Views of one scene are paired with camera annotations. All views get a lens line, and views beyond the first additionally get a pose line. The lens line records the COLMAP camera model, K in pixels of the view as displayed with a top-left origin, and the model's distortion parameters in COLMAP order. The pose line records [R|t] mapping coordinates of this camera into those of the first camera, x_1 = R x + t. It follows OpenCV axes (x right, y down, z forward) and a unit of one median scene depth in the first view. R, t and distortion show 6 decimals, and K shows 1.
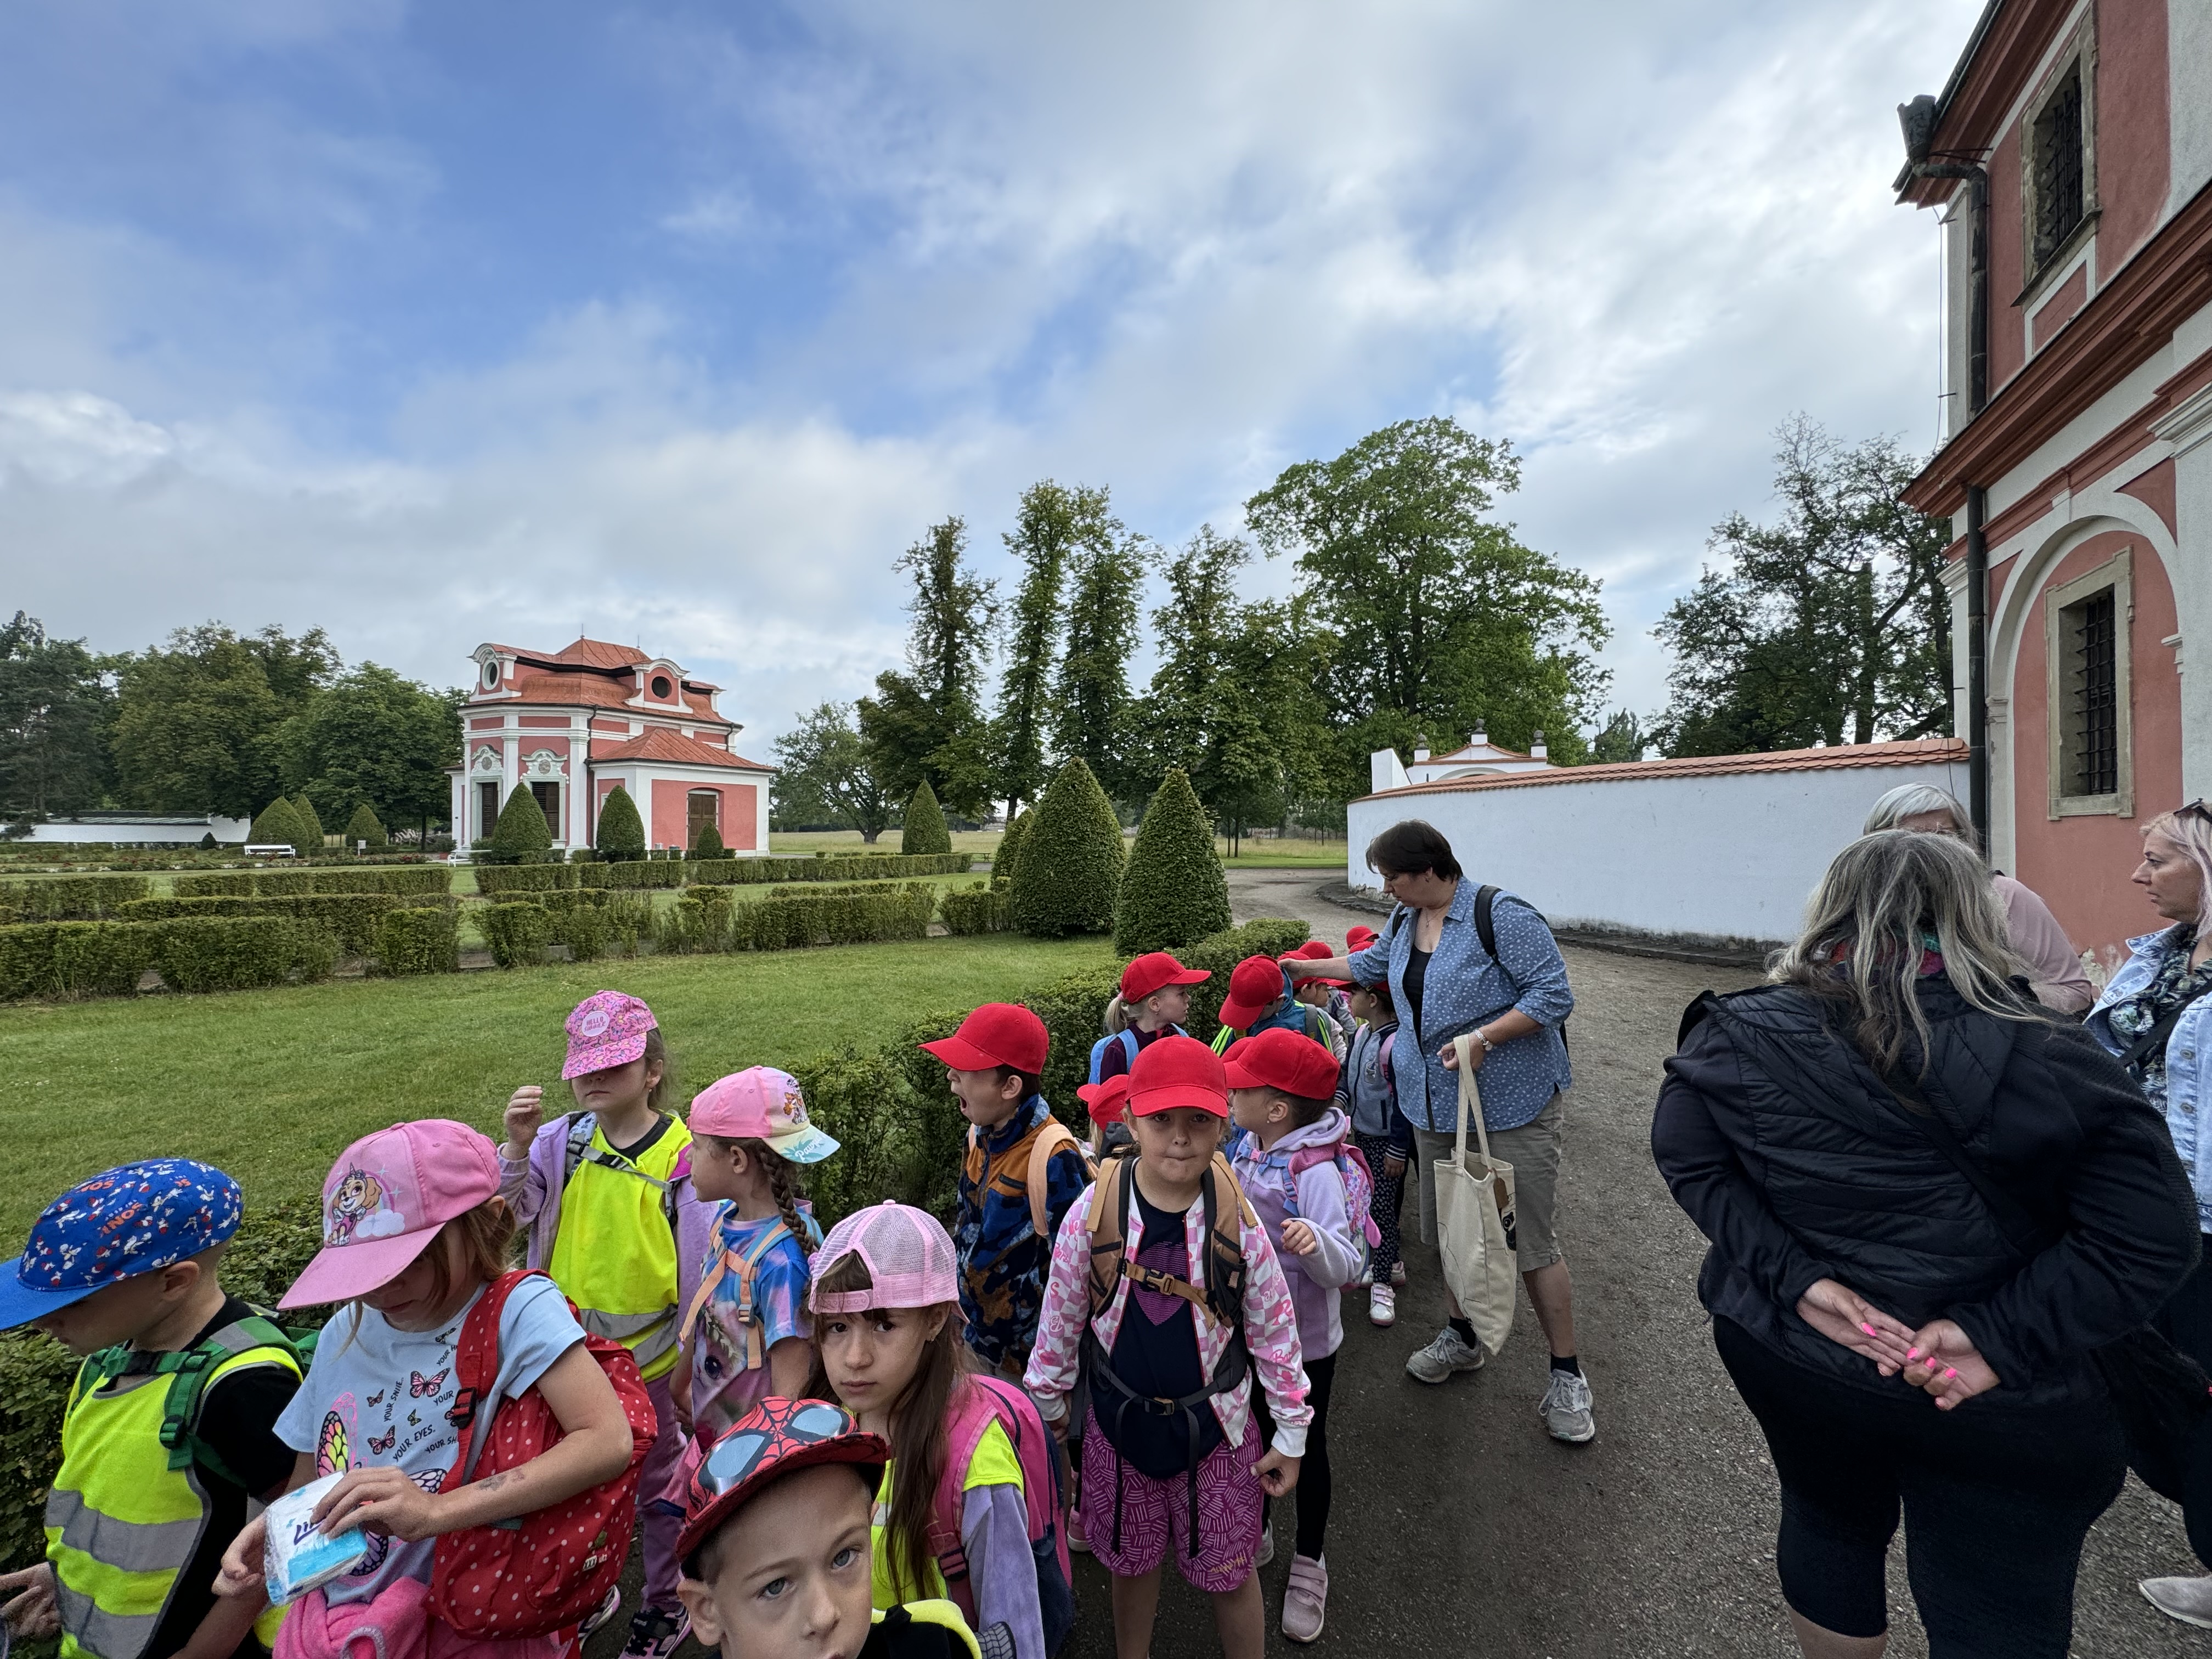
lens RADIAL K [[880.4, 0, 1106.0], [0, 880.4, 829.5], [0, 0, 1]] dist [-0.001887, 0.000298]
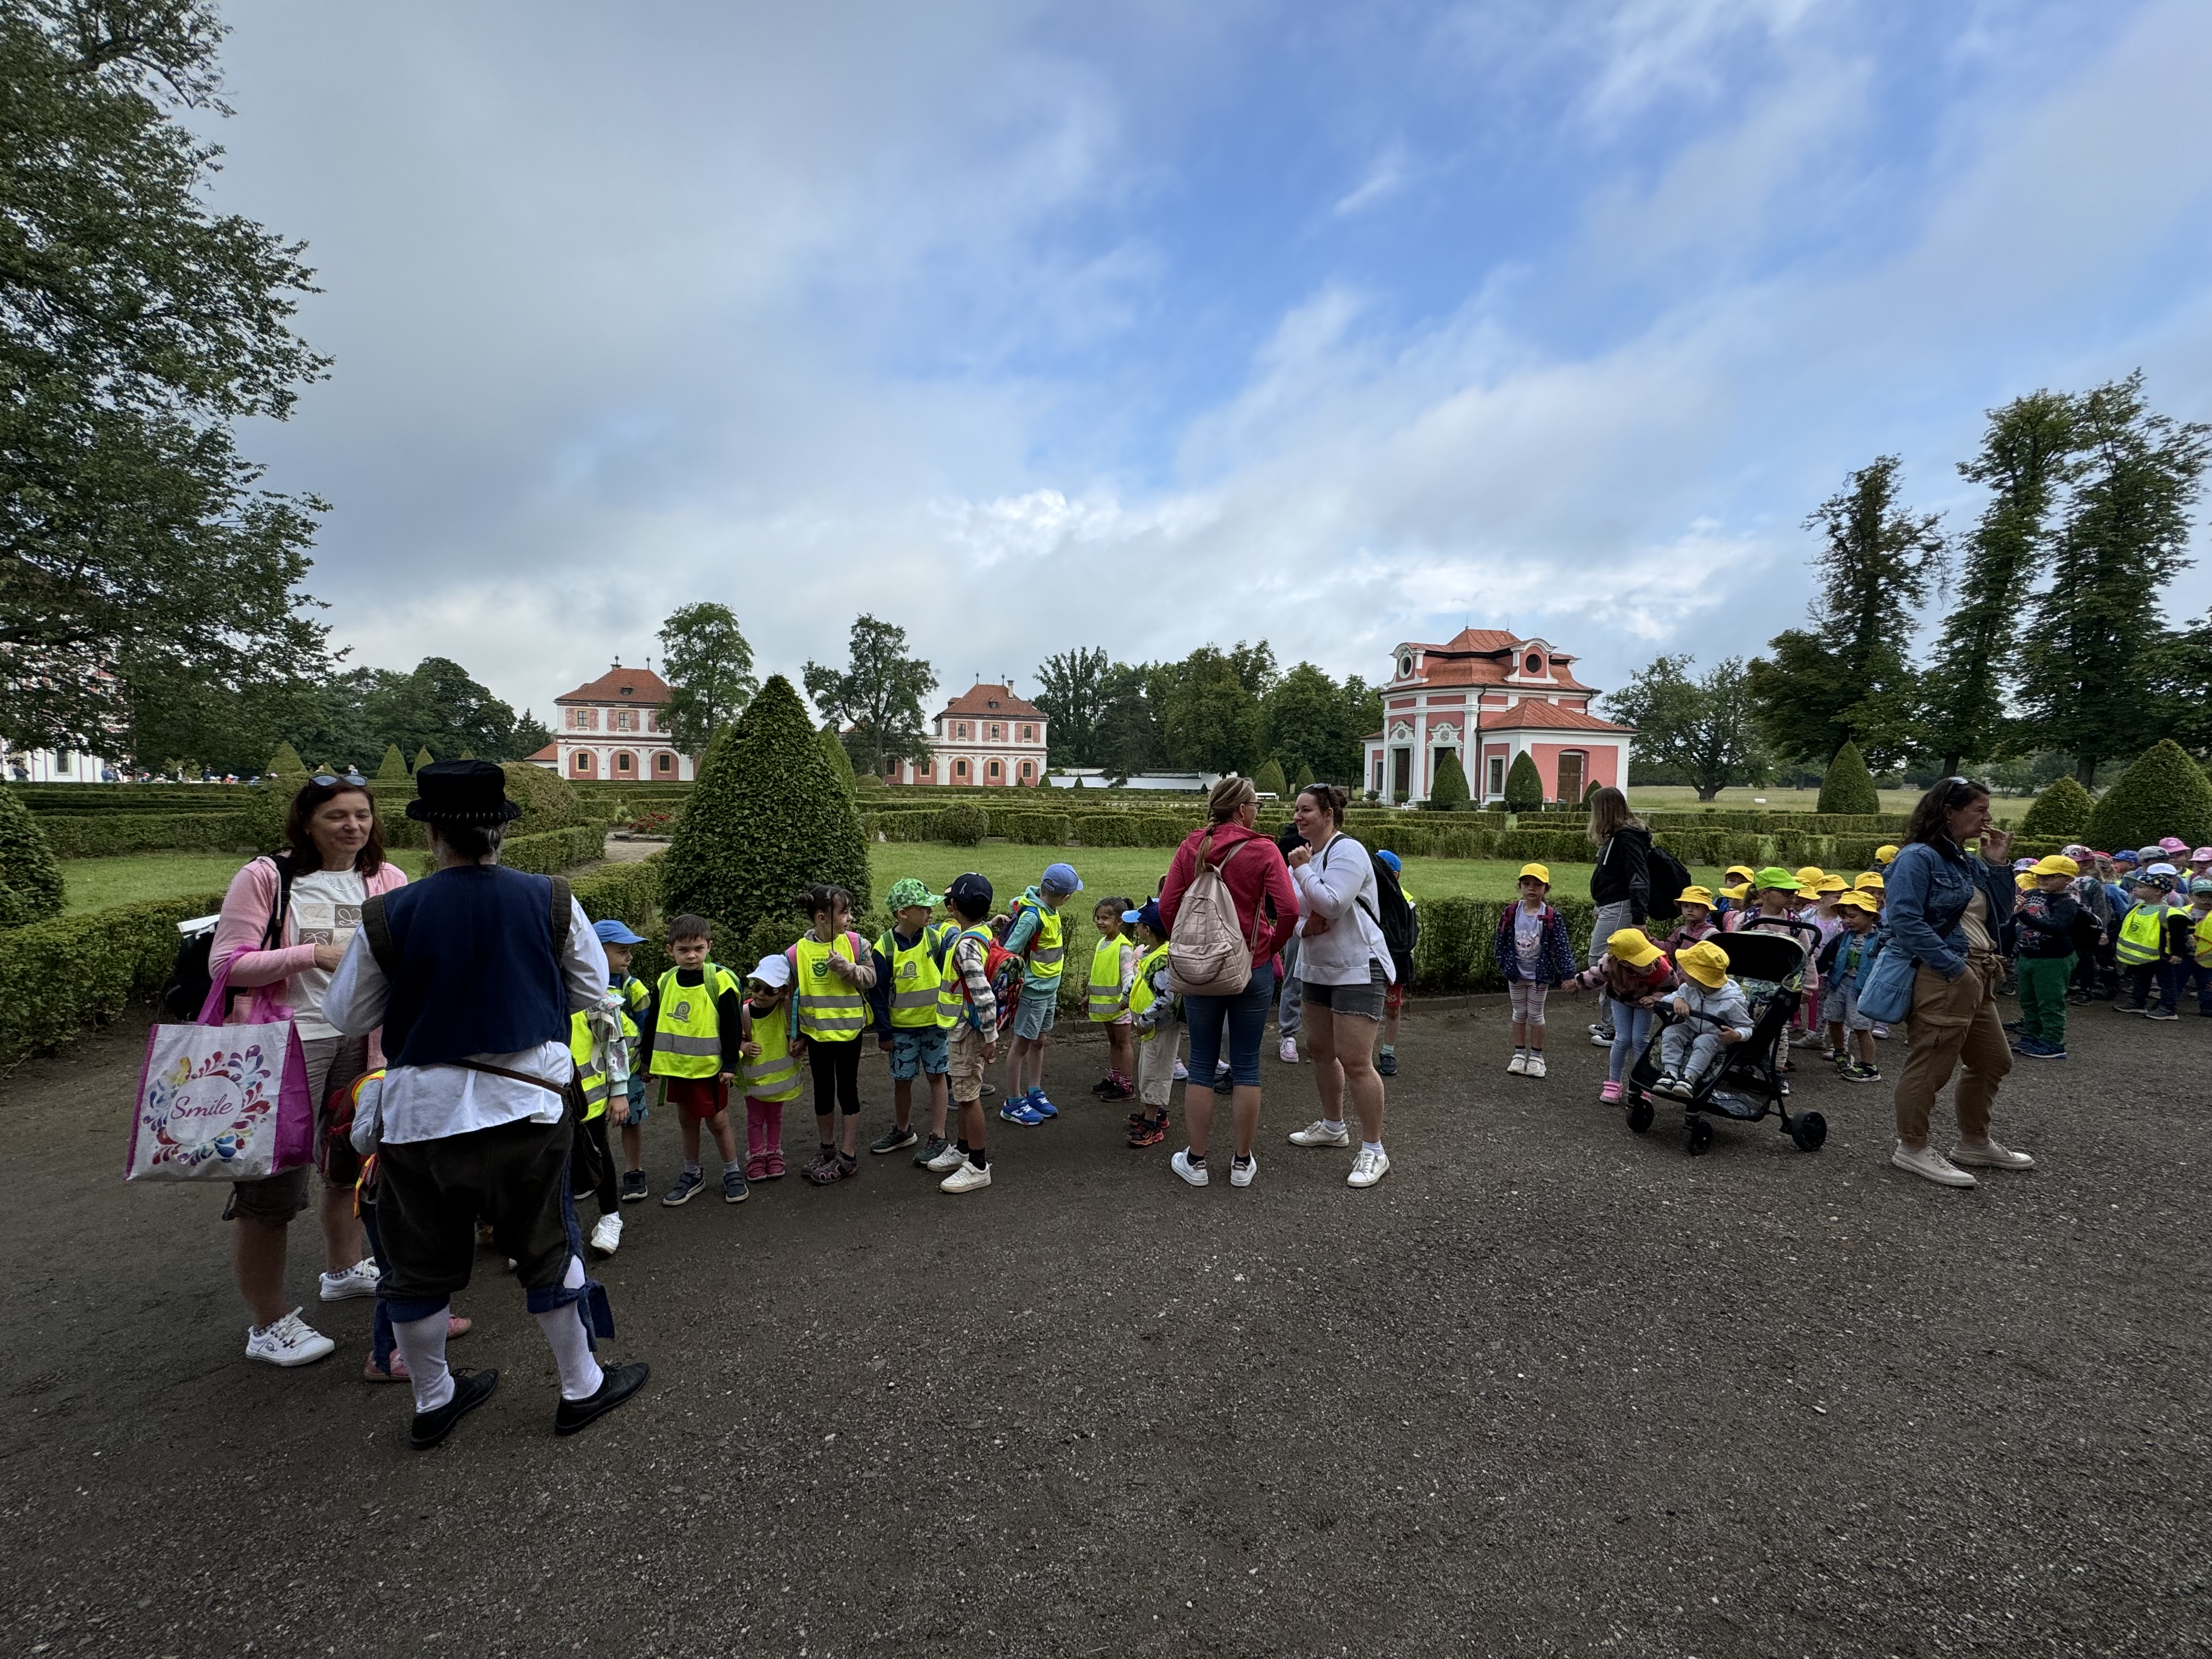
lens RADIAL K [[880.4, 0, 1106.0], [0, 880.4, 829.5], [0, 0, 1]] dist [-0.001887, 0.000298]
pose [[0.685623, 0.047545, -0.726402, -0.042116], [-0.008854, 0.998336, 0.056988, -0.003686], [0.727903, -0.032641, 0.684903, -0.258677]]
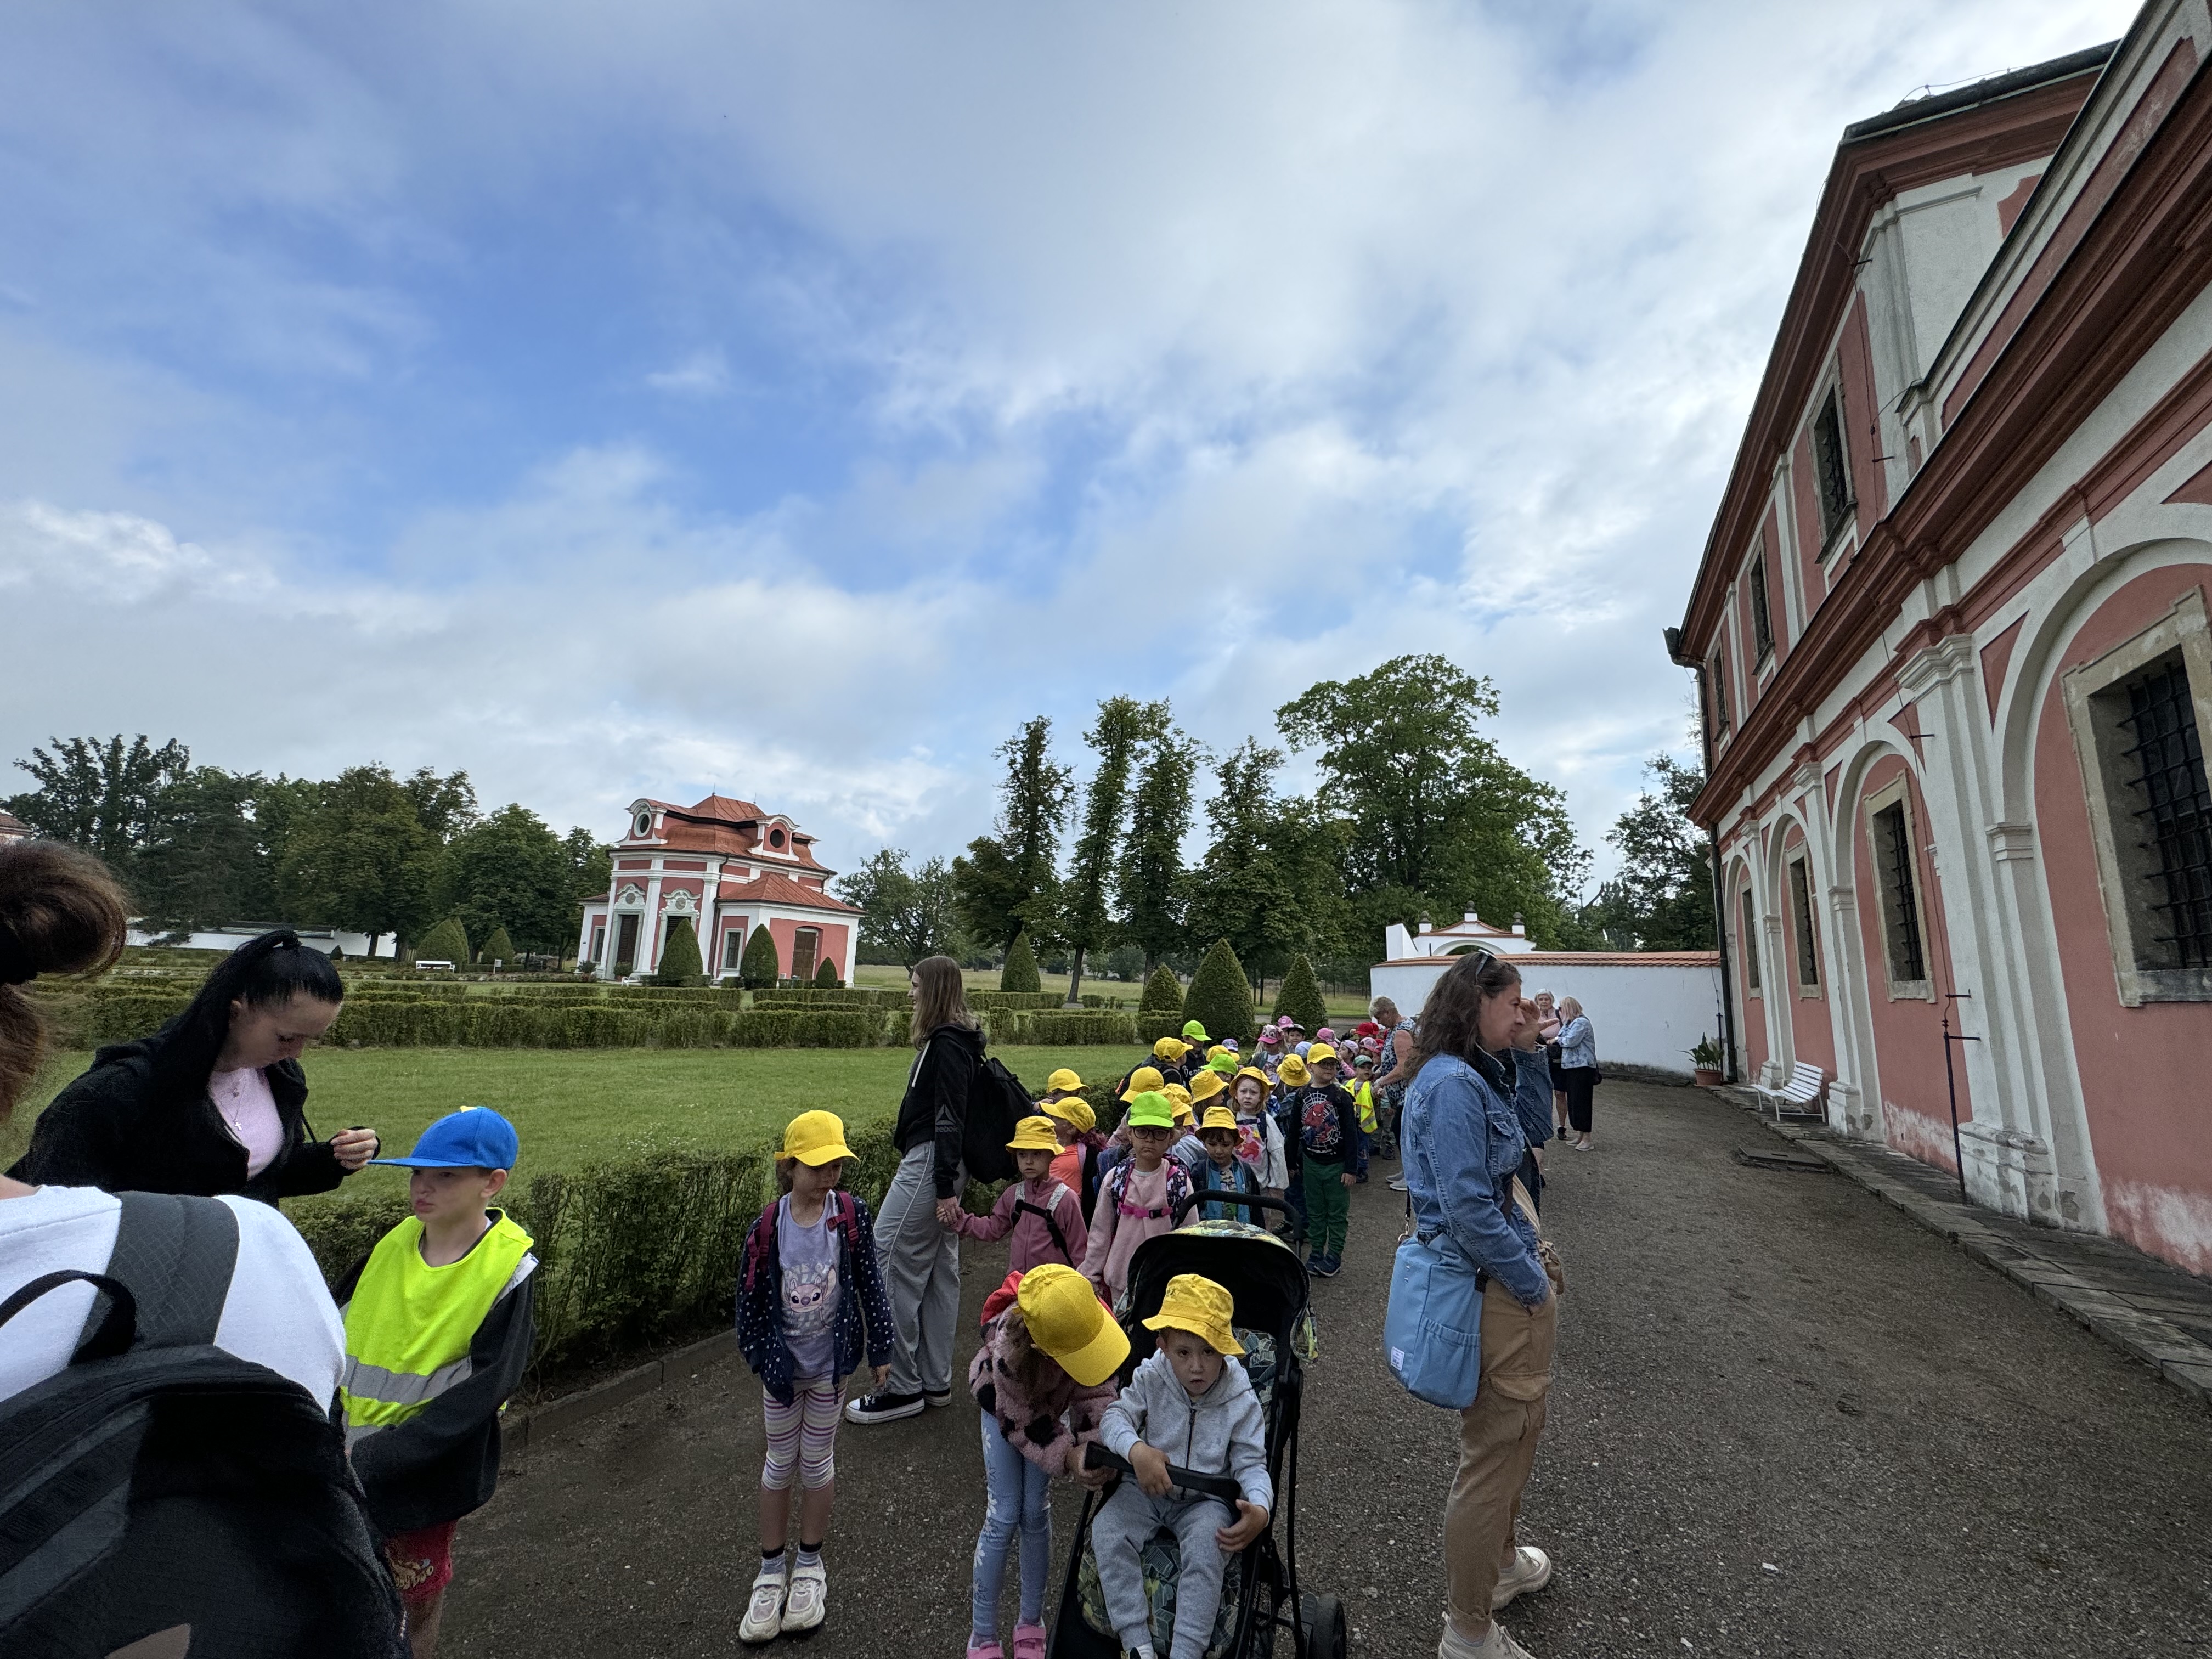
lens RADIAL K [[880.4, 0, 1106.0], [0, 880.4, 829.5], [0, 0, 1]] dist [-0.001887, 0.000298]
pose [[0.999199, 0.039683, -0.005135, -0.070825], [-0.039992, 0.986171, -0.160831, -0.002367], [-0.001318, 0.160907, 0.986969, -0.194444]]
